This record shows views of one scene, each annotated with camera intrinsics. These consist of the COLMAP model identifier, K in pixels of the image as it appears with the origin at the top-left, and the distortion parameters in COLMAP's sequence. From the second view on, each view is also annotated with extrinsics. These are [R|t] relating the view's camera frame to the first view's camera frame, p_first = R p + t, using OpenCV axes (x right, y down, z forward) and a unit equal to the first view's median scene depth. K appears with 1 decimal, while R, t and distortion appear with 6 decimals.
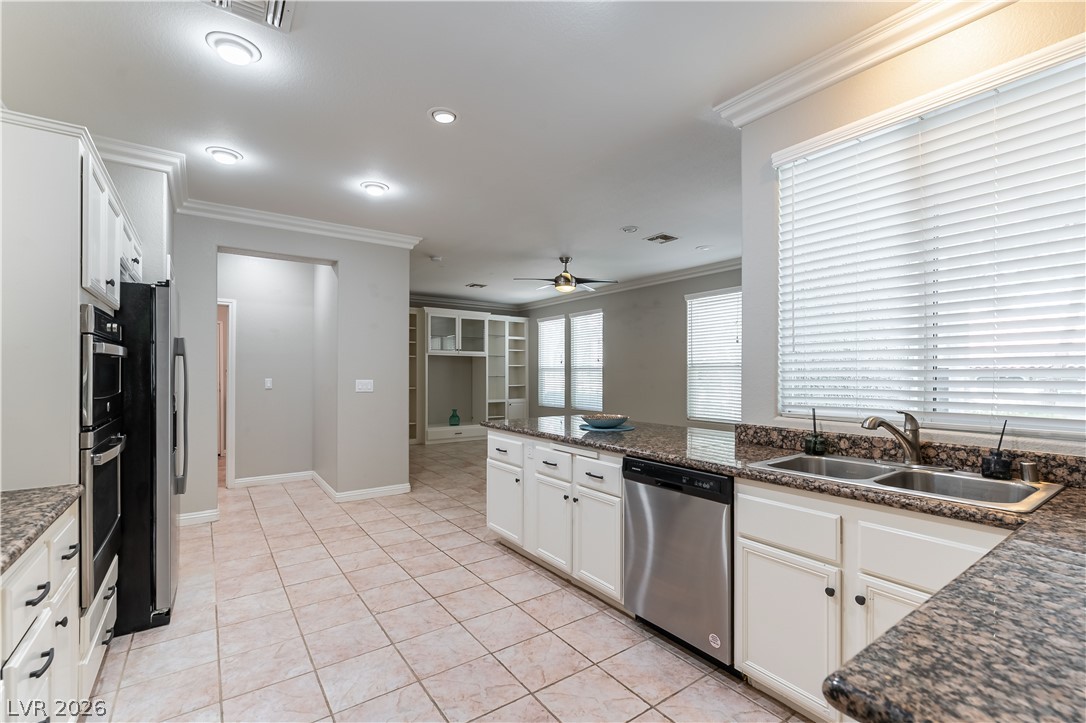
lens RADIAL K [[478.9, 0, 554.5], [0, 478.9, 367.7], [0, 0, 1]] dist [0.005010, -0.000164]
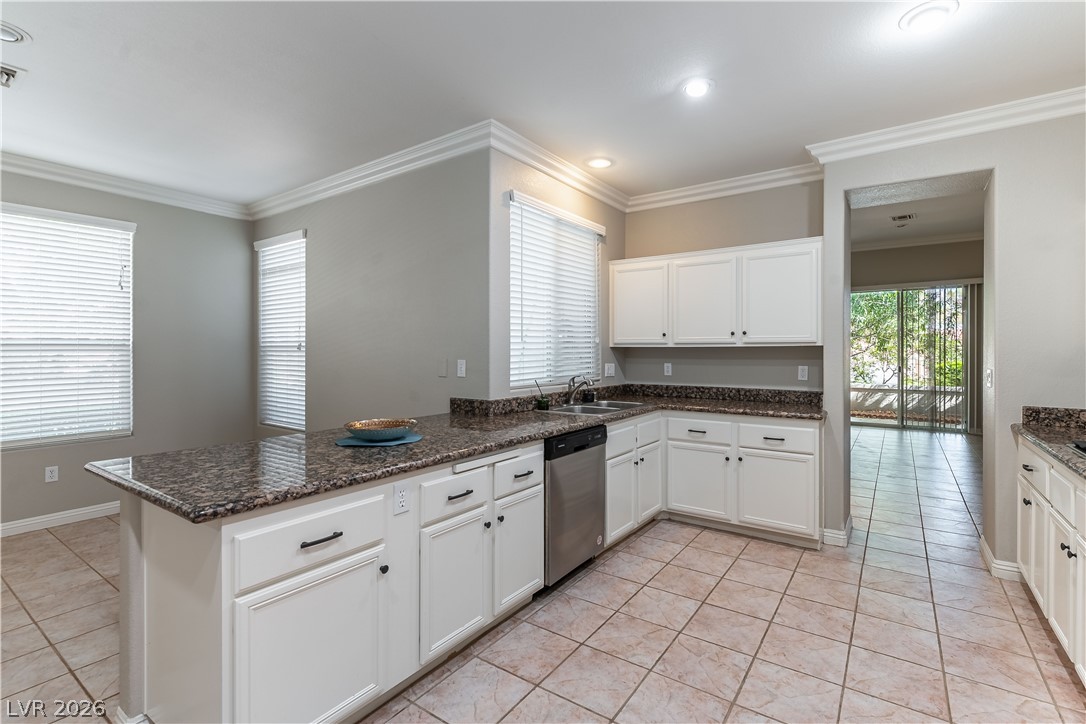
lens RADIAL K [[478.9, 0, 574.7], [0, 478.9, 346.2], [0, 0, 1]] dist [0.005010, -0.000164]
pose [[-0.335743, 0.008078, 0.941919, -0.226409], [-0.009579, 0.999882, -0.011989, -0.000903], [-0.941905, -0.013048, -0.335626, 0.347400]]
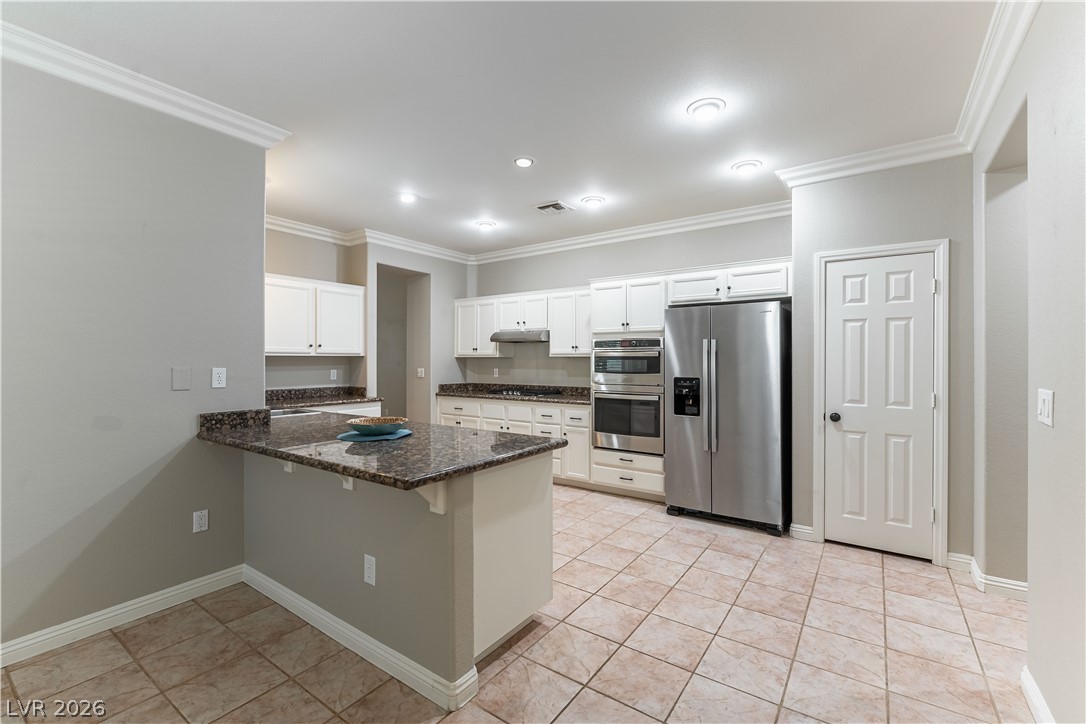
lens RADIAL K [[478.9, 0, 553.6], [0, 478.9, 357.0], [0, 0, 1]] dist [0.005010, -0.000164]
pose [[-0.943676, -0.004947, -0.330834, 0.034519], [0.000581, 0.999862, -0.016608, 0.003494], [0.330871, -0.015864, -0.943543, 0.671812]]
